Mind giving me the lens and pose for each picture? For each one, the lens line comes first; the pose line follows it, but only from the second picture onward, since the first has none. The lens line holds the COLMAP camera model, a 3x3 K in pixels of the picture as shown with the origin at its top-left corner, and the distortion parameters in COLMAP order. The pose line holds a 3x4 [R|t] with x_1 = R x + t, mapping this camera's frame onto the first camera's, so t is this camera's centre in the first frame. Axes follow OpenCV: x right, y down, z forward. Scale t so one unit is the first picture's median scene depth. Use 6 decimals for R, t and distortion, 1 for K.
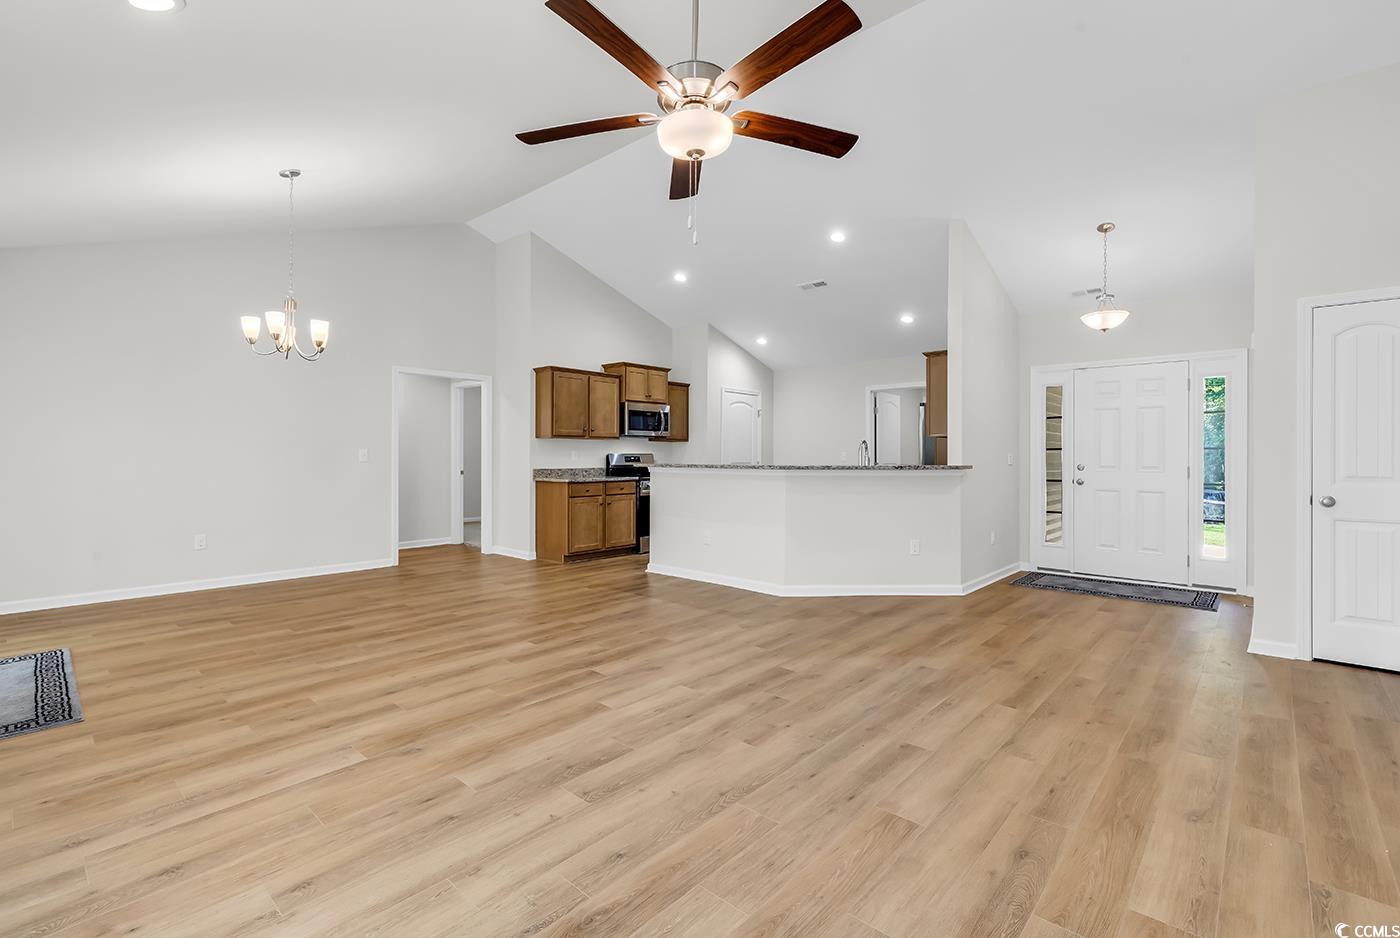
lens RADIAL K [[630.1, 0, 700.0], [0, 630.1, 469.0], [0, 0, 1]] dist [0.000907, 0.000067]
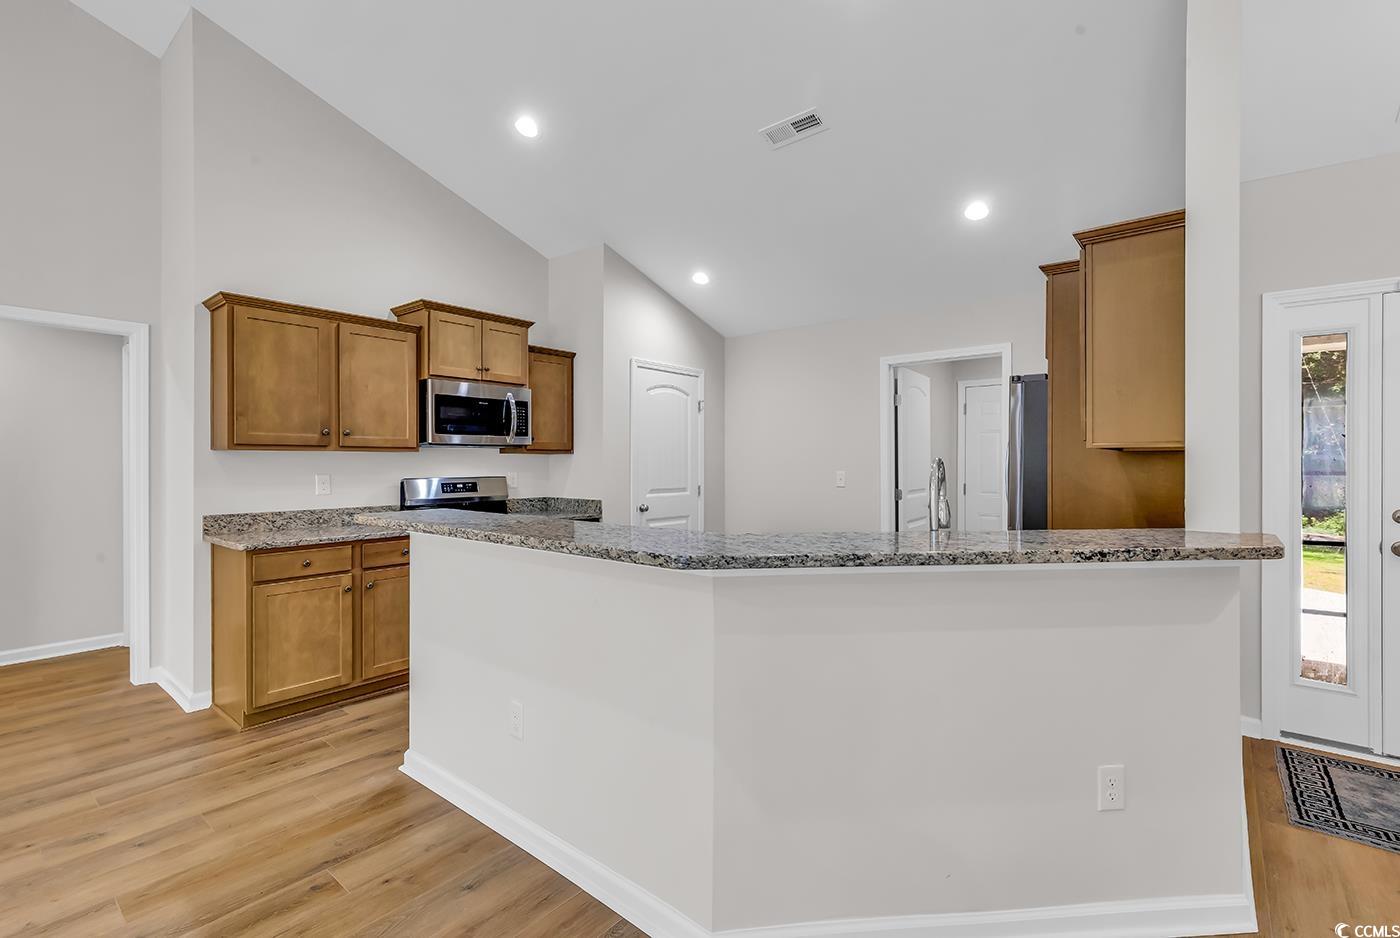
lens RADIAL K [[630.1, 0, 700.0], [0, 630.1, 469.0], [0, 0, 1]] dist [0.000907, 0.000067]
pose [[0.998916, -0.003404, 0.046424, 0.078770], [0.003830, 0.999951, -0.009089, -0.027177], [-0.046391, 0.009257, 0.998880, 0.476347]]
